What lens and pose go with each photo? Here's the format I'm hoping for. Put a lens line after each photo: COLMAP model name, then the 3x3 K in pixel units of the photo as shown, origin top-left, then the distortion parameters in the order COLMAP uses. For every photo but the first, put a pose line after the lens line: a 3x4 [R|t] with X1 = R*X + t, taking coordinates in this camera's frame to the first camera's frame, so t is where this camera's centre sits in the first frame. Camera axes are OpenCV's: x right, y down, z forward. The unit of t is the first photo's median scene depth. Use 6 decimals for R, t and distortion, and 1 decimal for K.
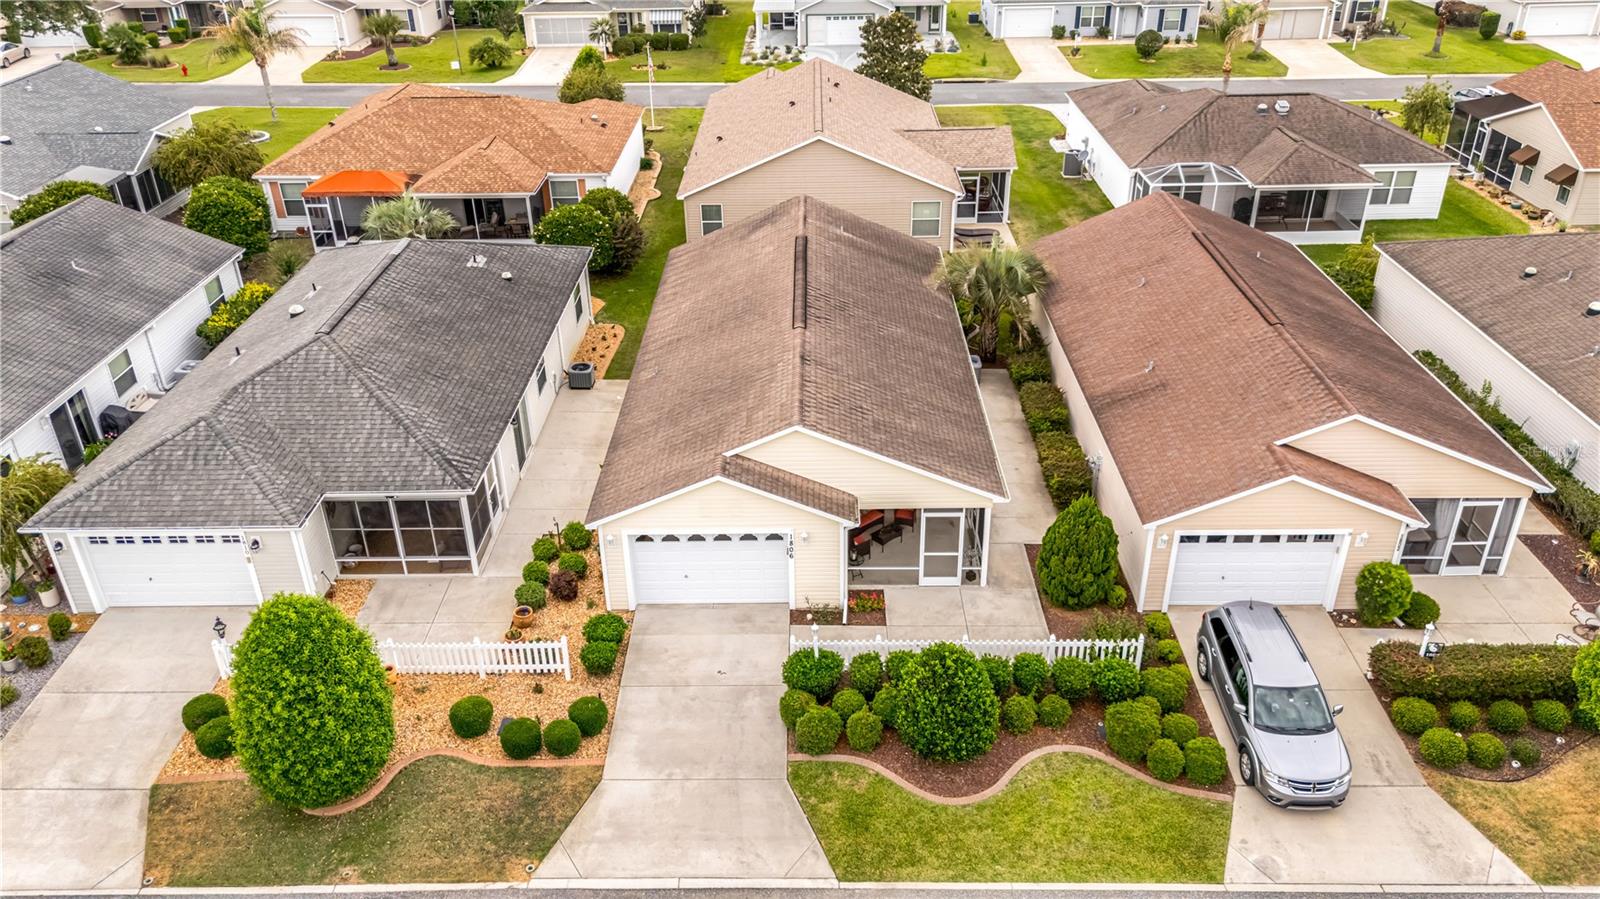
lens RADIAL K [[1201.2, 0, 805.4], [0, 1201.2, 451.6], [0, 0, 1]] dist [0.036477, 0.001821]
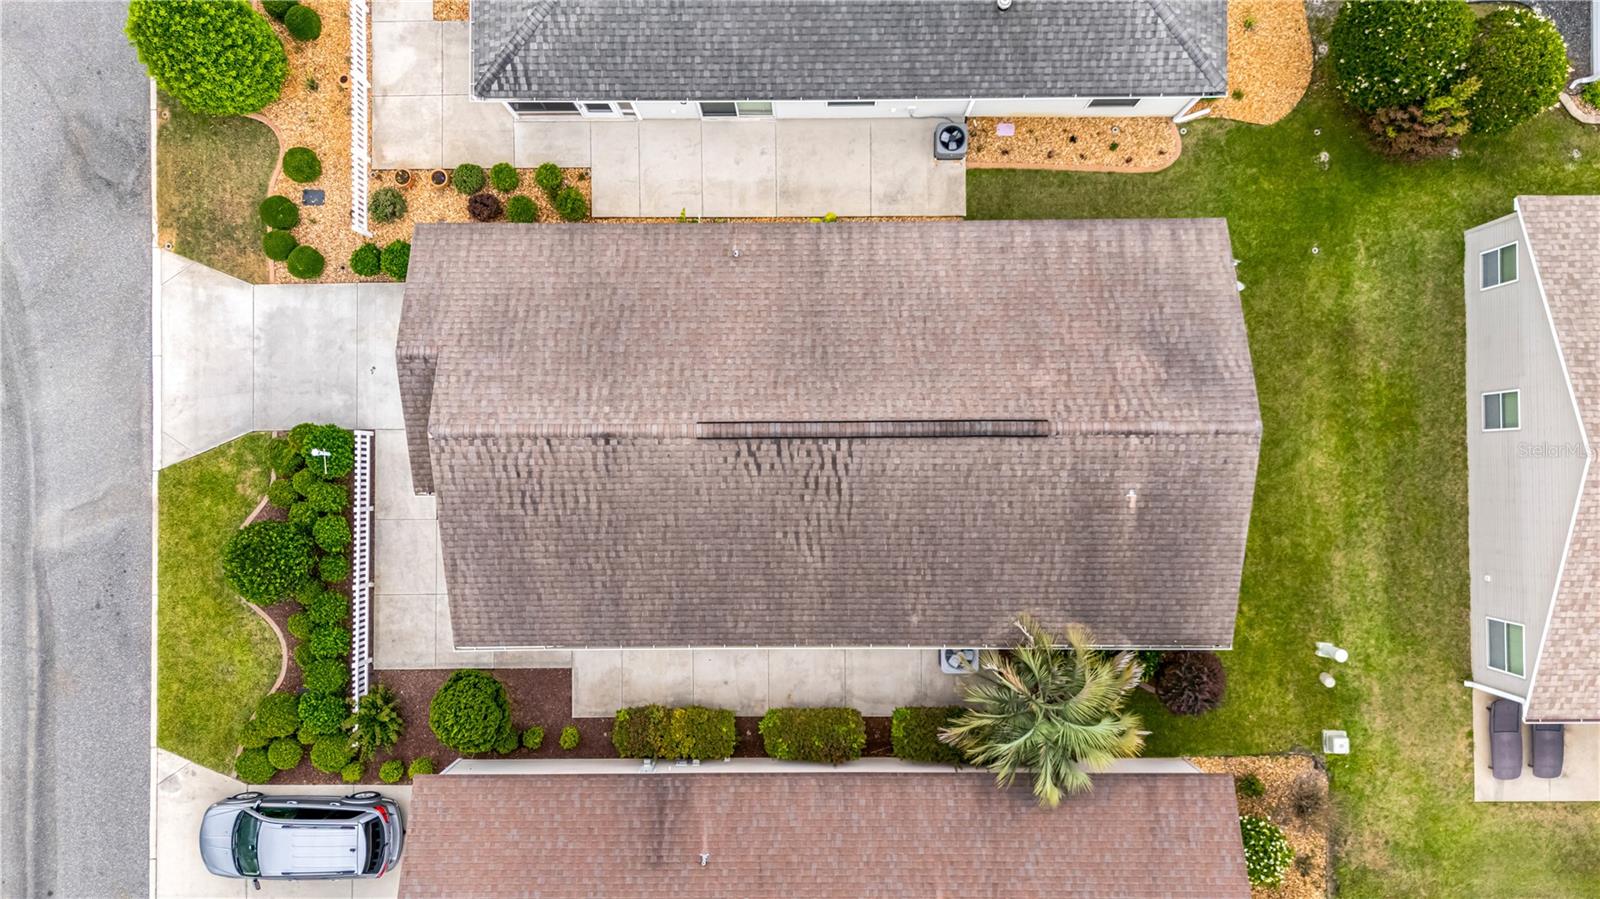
lens RADIAL K [[1201.2, 0, 798.9], [0, 1201.2, 443.5], [0, 0, 1]] dist [0.036477, 0.001821]
pose [[0.011581, 0.999927, -0.003507, 0.008859], [-0.465701, 0.008497, 0.884902, -1.084698], [0.884867, -0.008615, 0.465765, 0.888997]]
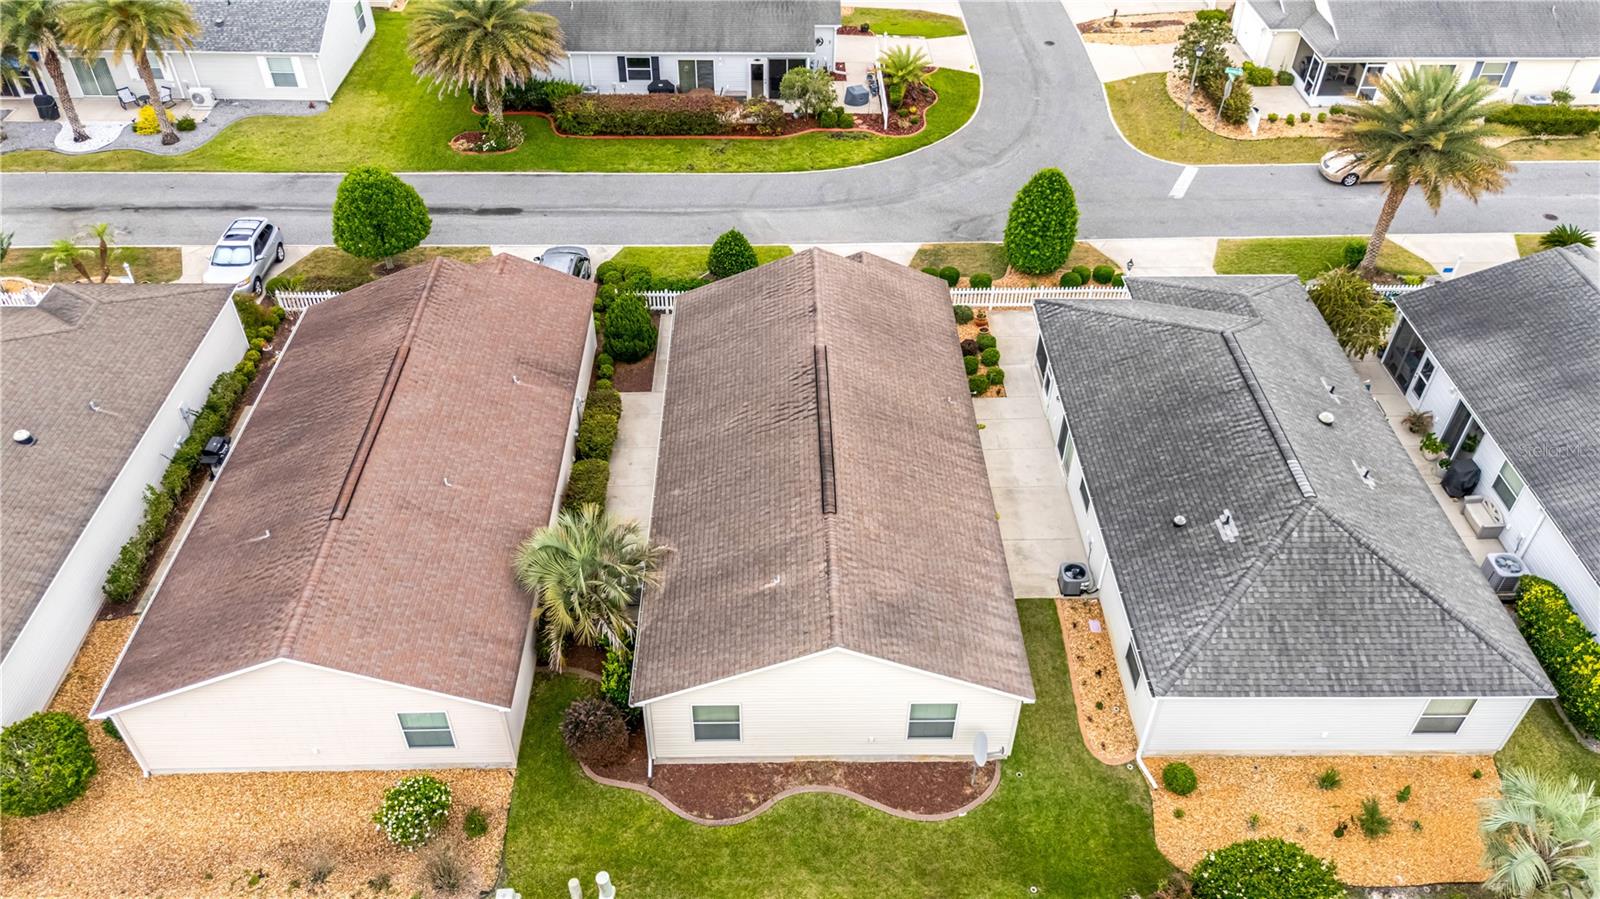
lens RADIAL K [[1201.2, 0, 801.7], [0, 1201.2, 451.8], [0, 0, 1]] dist [0.036477, 0.001821]
pose [[-0.999573, 0.025494, -0.014280, 0.040425], [-0.003810, 0.370829, 0.928694, -1.461712], [0.028972, 0.928351, -0.370573, 1.960191]]
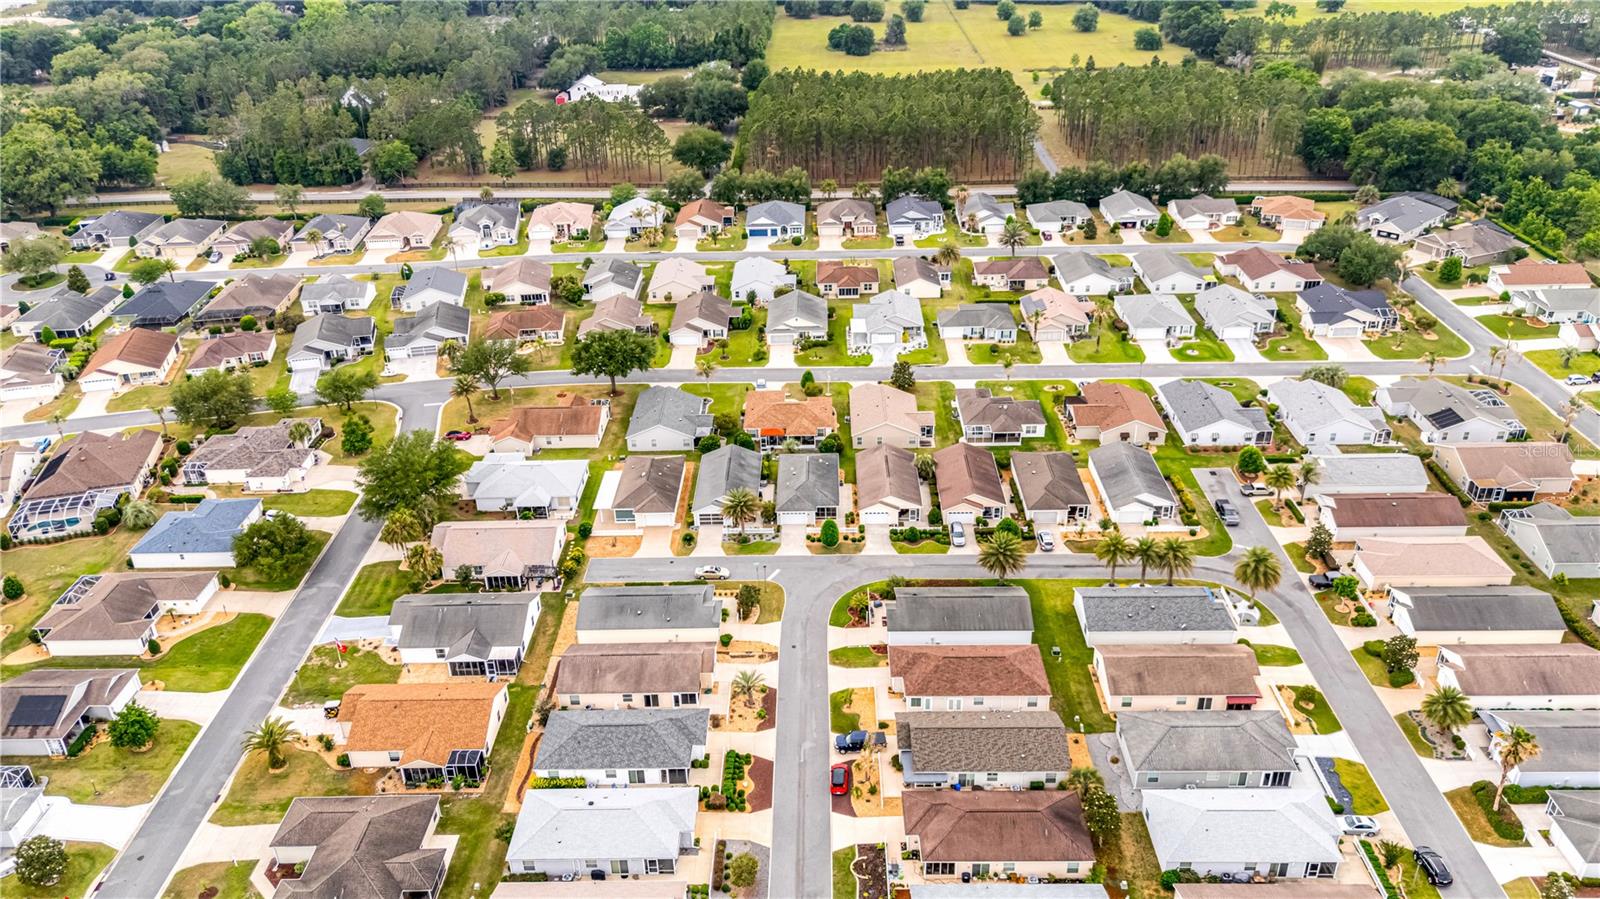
lens RADIAL K [[1201.2, 0, 800.9], [0, 1201.2, 449.5], [0, 0, 1]] dist [0.036477, 0.001821]
pose [[0.999937, -0.004929, -0.010066, -0.475407], [0.004644, 0.999593, -0.028152, -0.101962], [0.010200, 0.028104, 0.999553, -6.179976]]
